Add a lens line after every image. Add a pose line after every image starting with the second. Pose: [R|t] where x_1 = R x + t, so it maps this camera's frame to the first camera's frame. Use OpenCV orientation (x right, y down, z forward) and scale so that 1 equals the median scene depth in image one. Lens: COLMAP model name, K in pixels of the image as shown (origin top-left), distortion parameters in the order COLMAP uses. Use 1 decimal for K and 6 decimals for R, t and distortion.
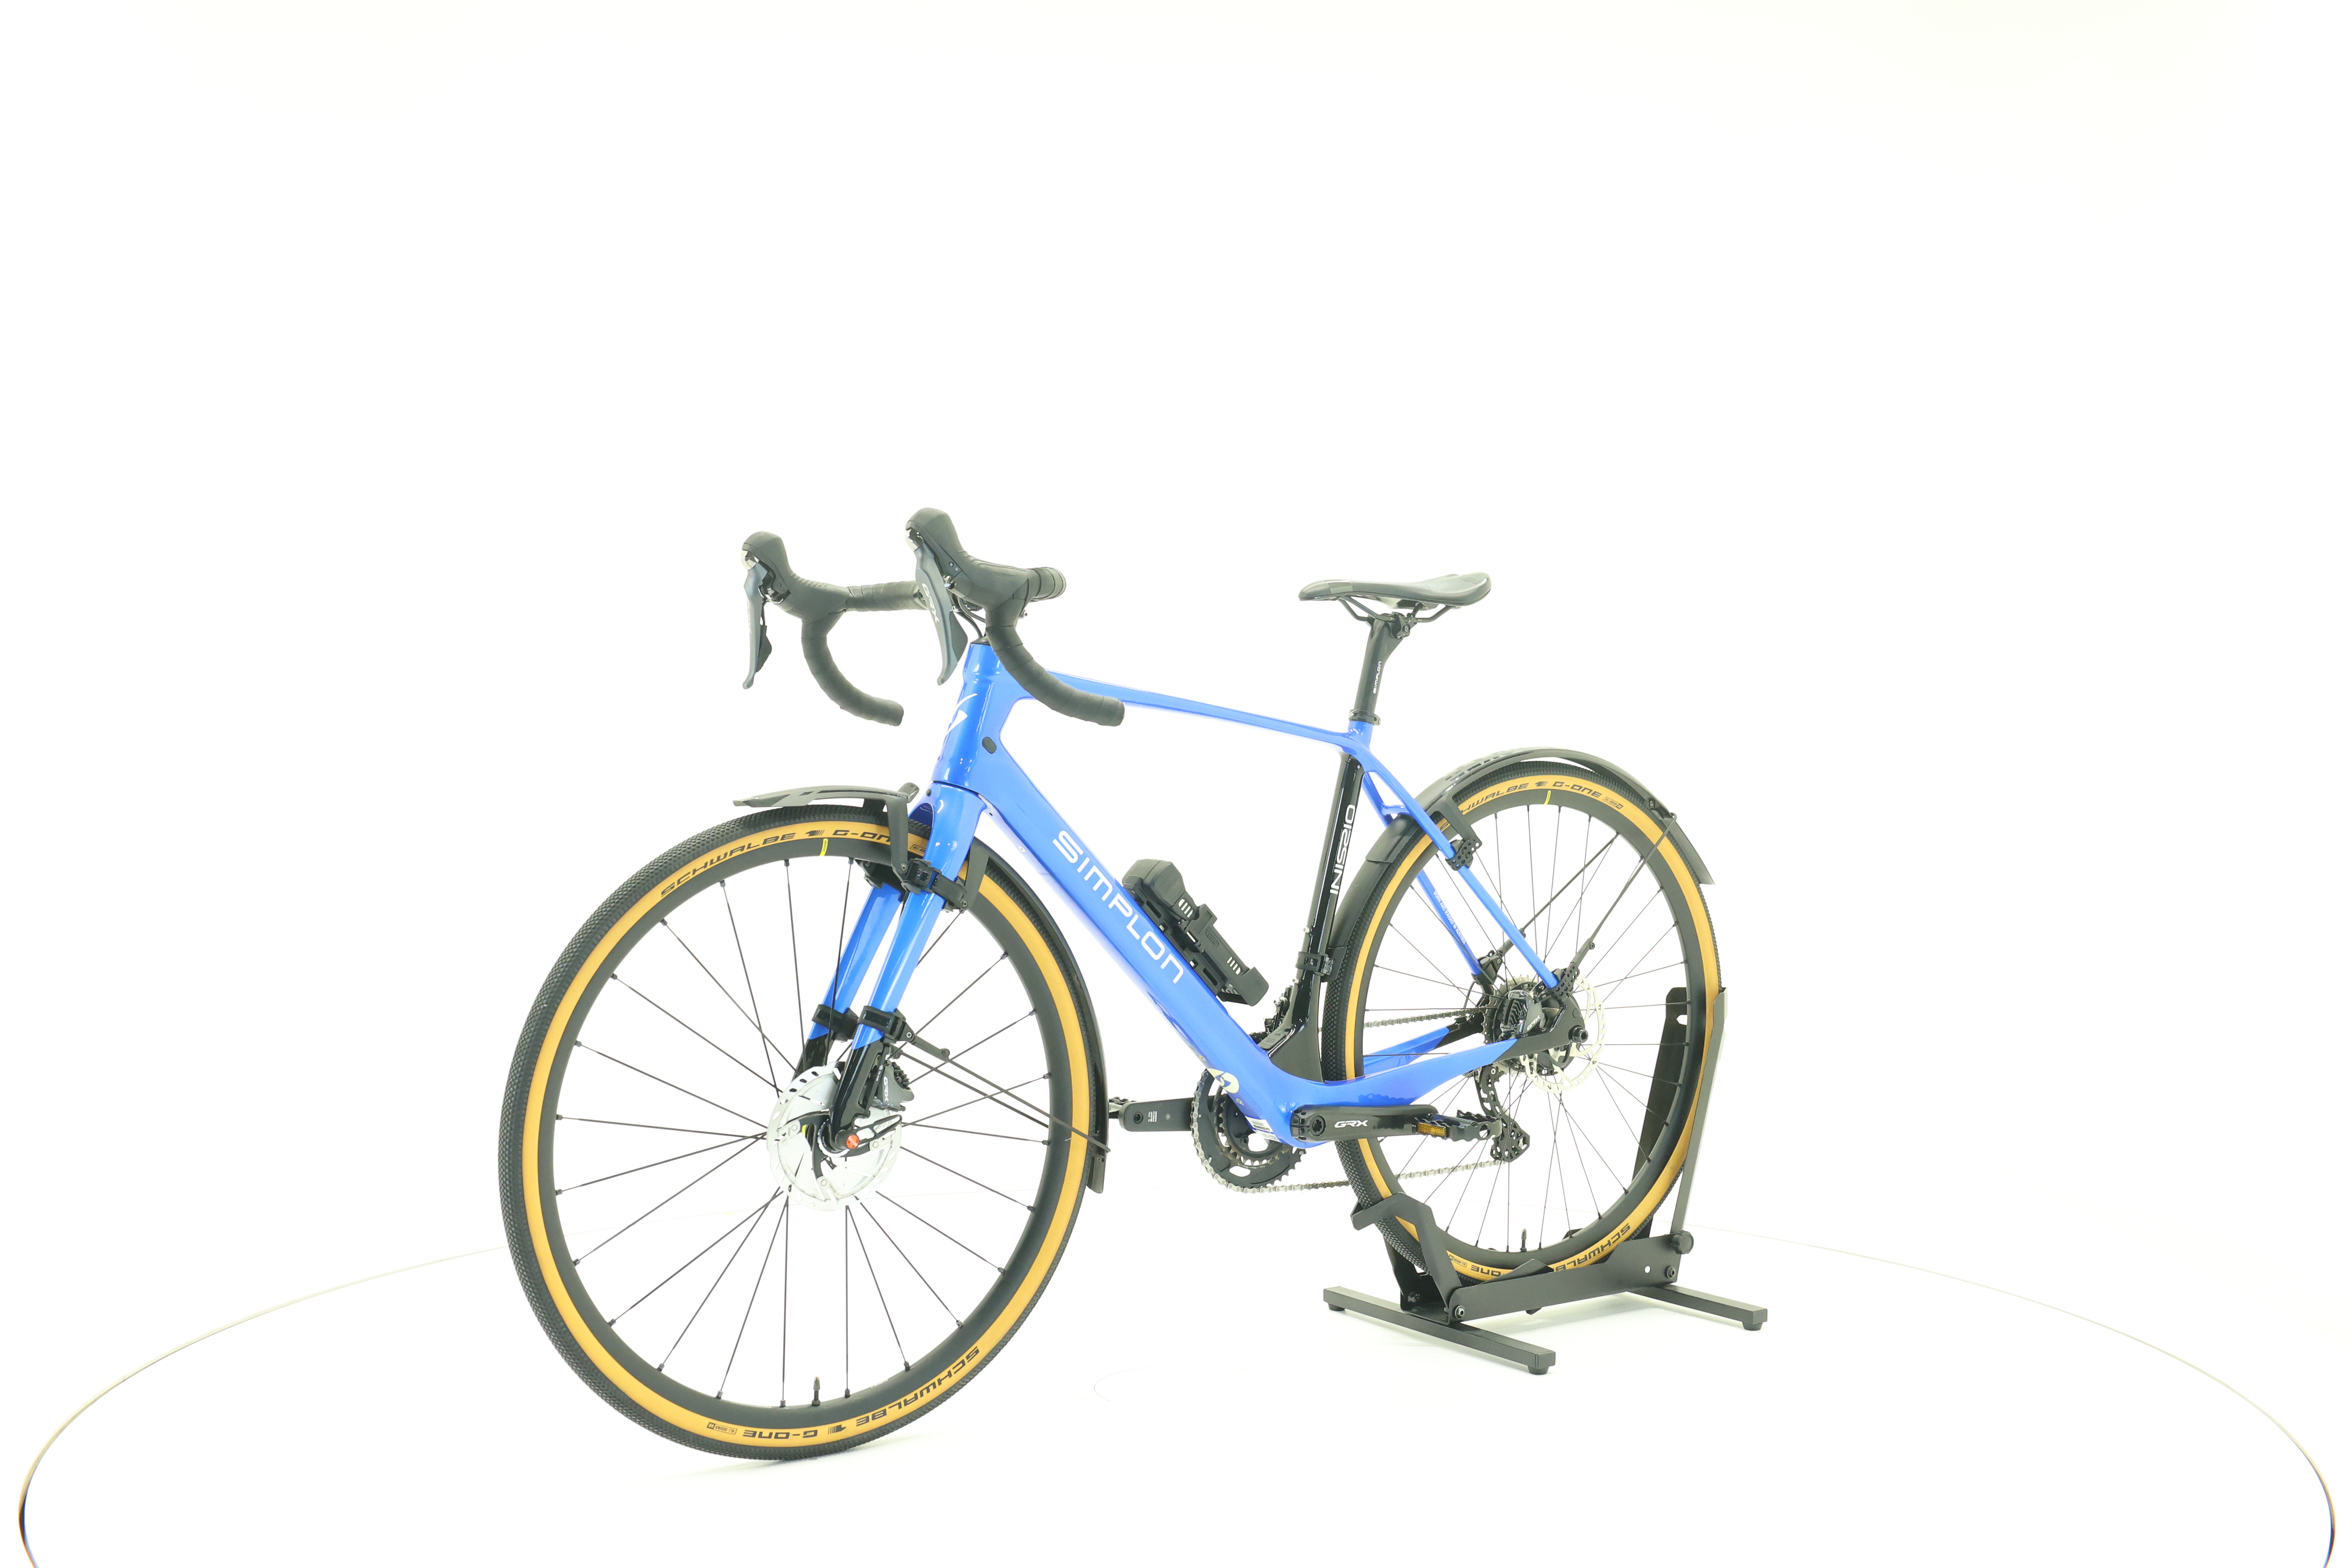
lens RADIAL K [[2502.8, 0, 1186.7], [0, 2502.8, 785.3], [0, 0, 1]] dist [0.001837, 0.000000]
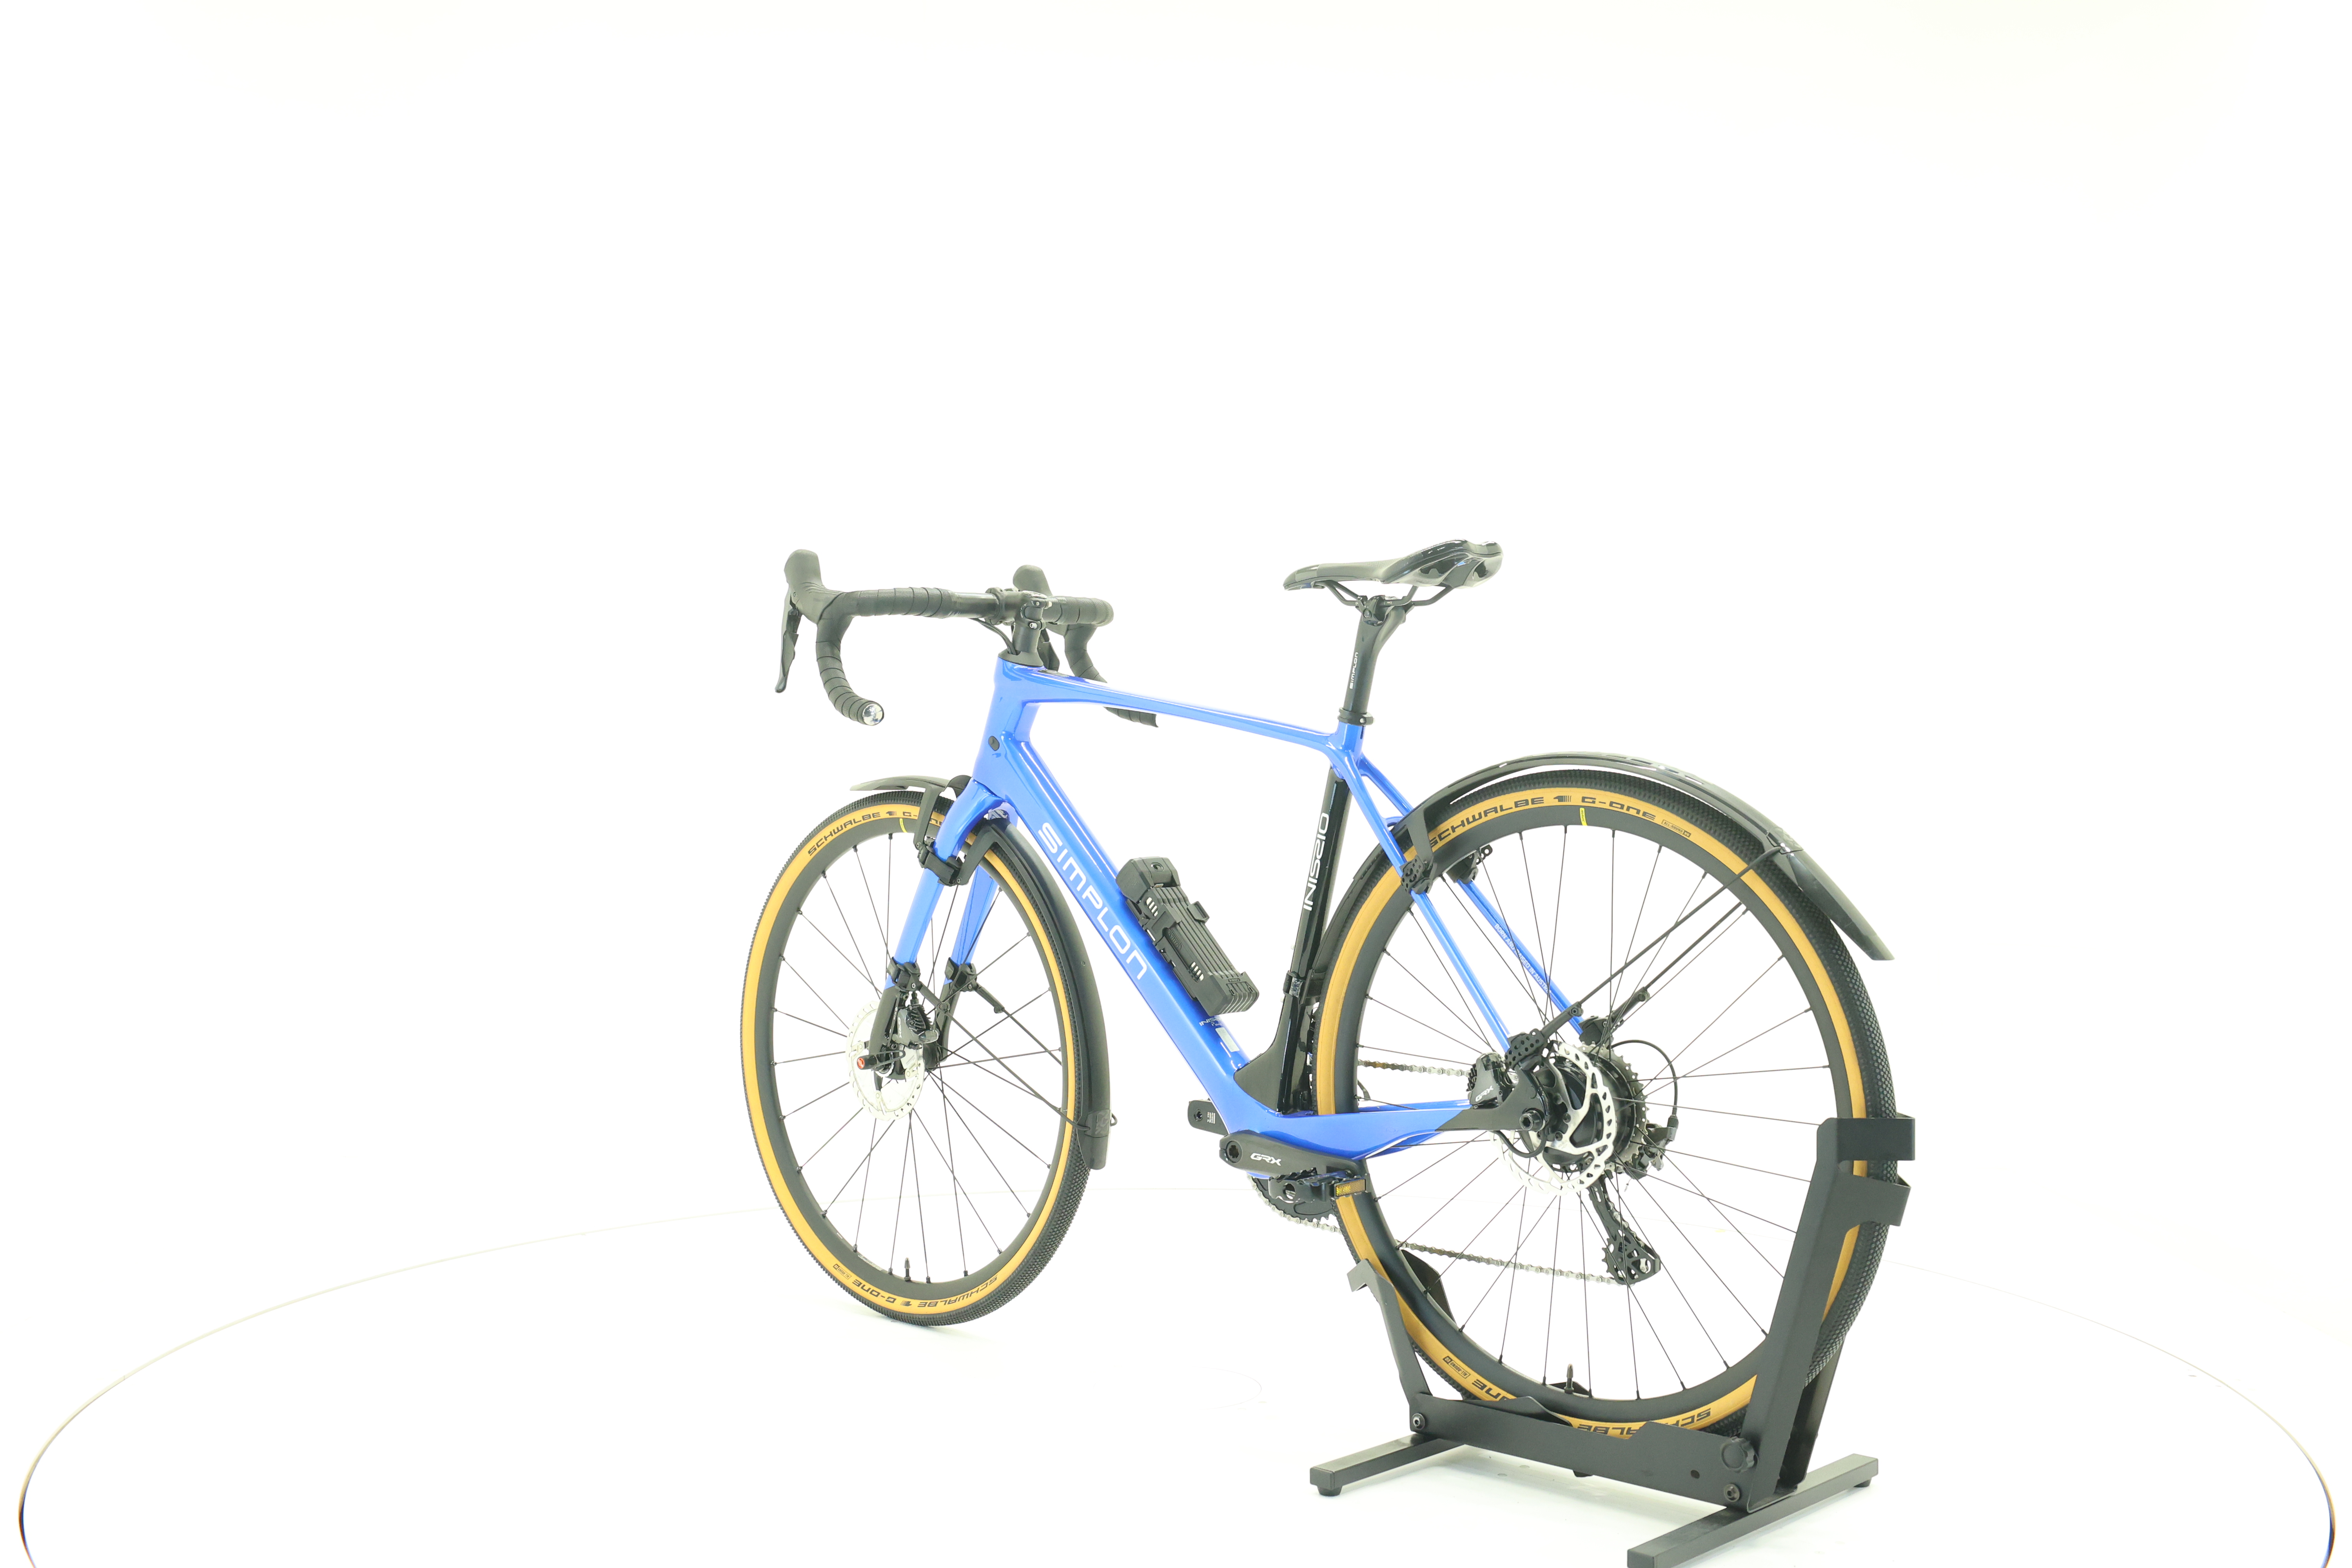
lens RADIAL K [[2502.8, 0, 1178.8], [0, 2502.8, 782.0], [0, 0, 1]] dist [0.001837, 0.000000]
pose [[0.199330, 0.017681, -0.979773, 1.016186], [-0.025435, 0.999594, 0.012864, -0.014751], [0.979602, 0.022356, 0.199698, 0.831129]]
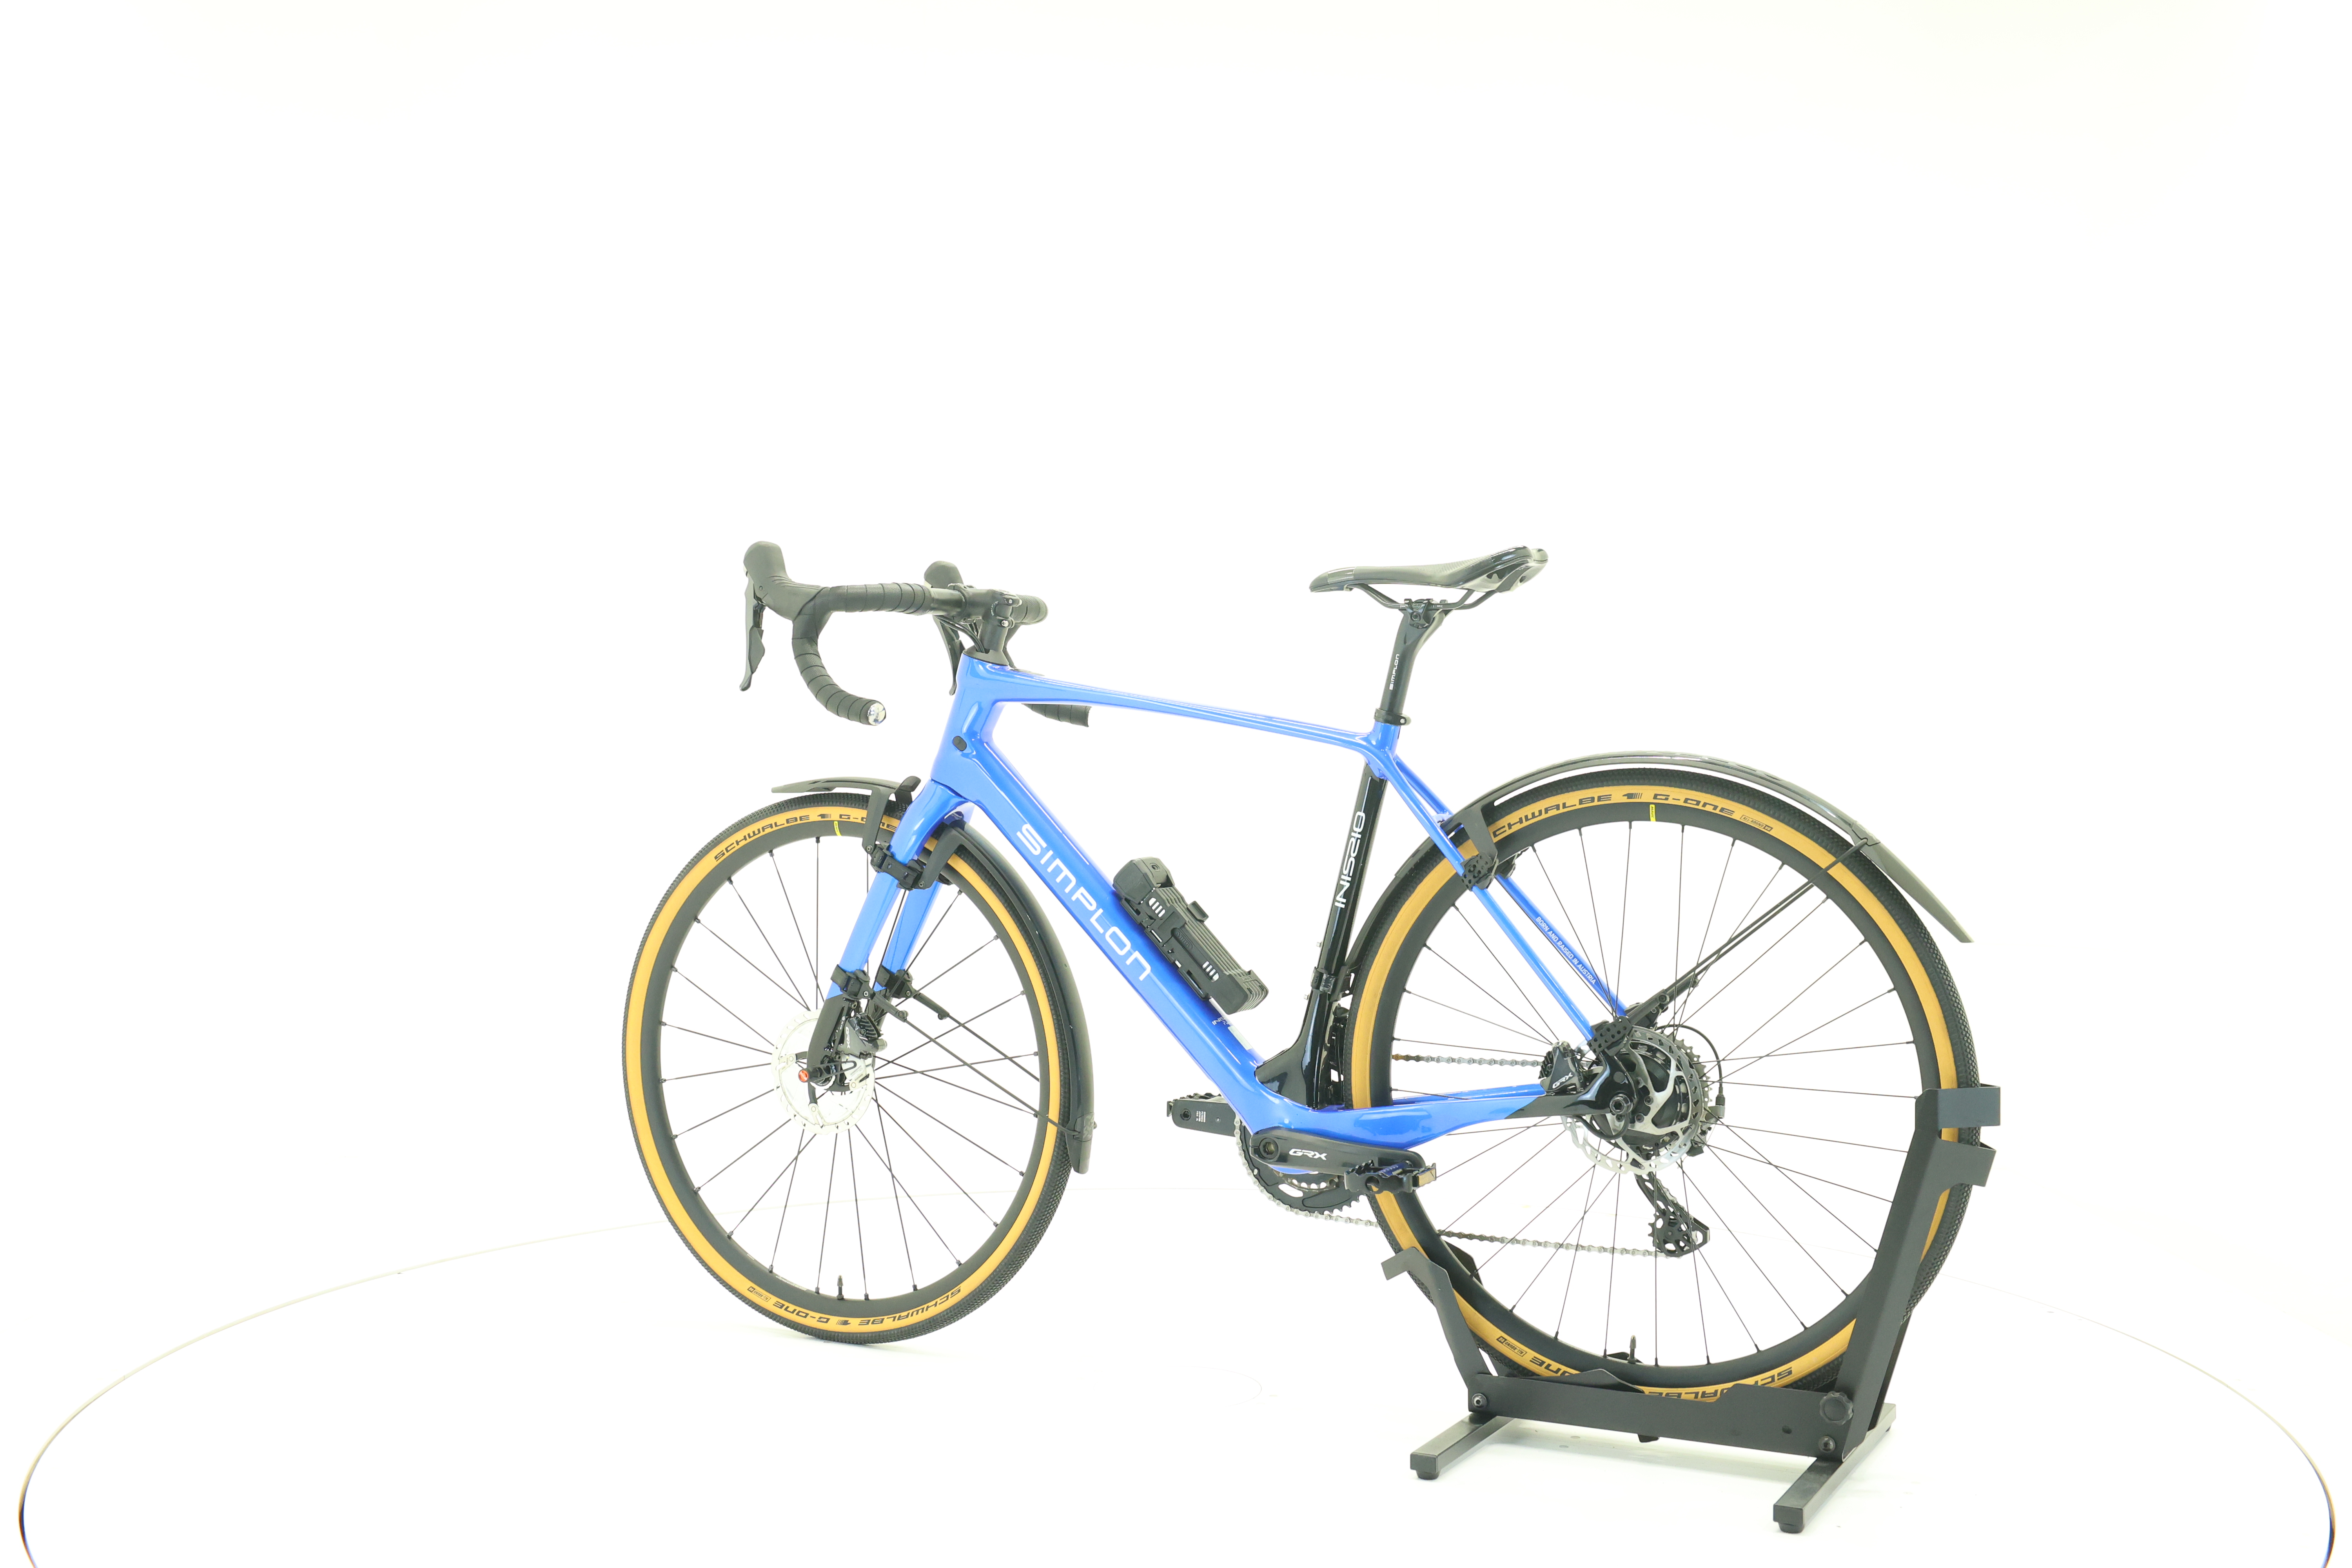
lens RADIAL K [[2502.8, 0, 1175.3], [0, 2502.8, 788.3], [0, 0, 1]] dist [0.001837, 0.000000]
pose [[0.454931, 0.018924, -0.890326, 0.922139], [-0.021904, 0.999709, 0.010056, -0.009262], [0.890257, 0.014927, 0.455213, 0.564481]]
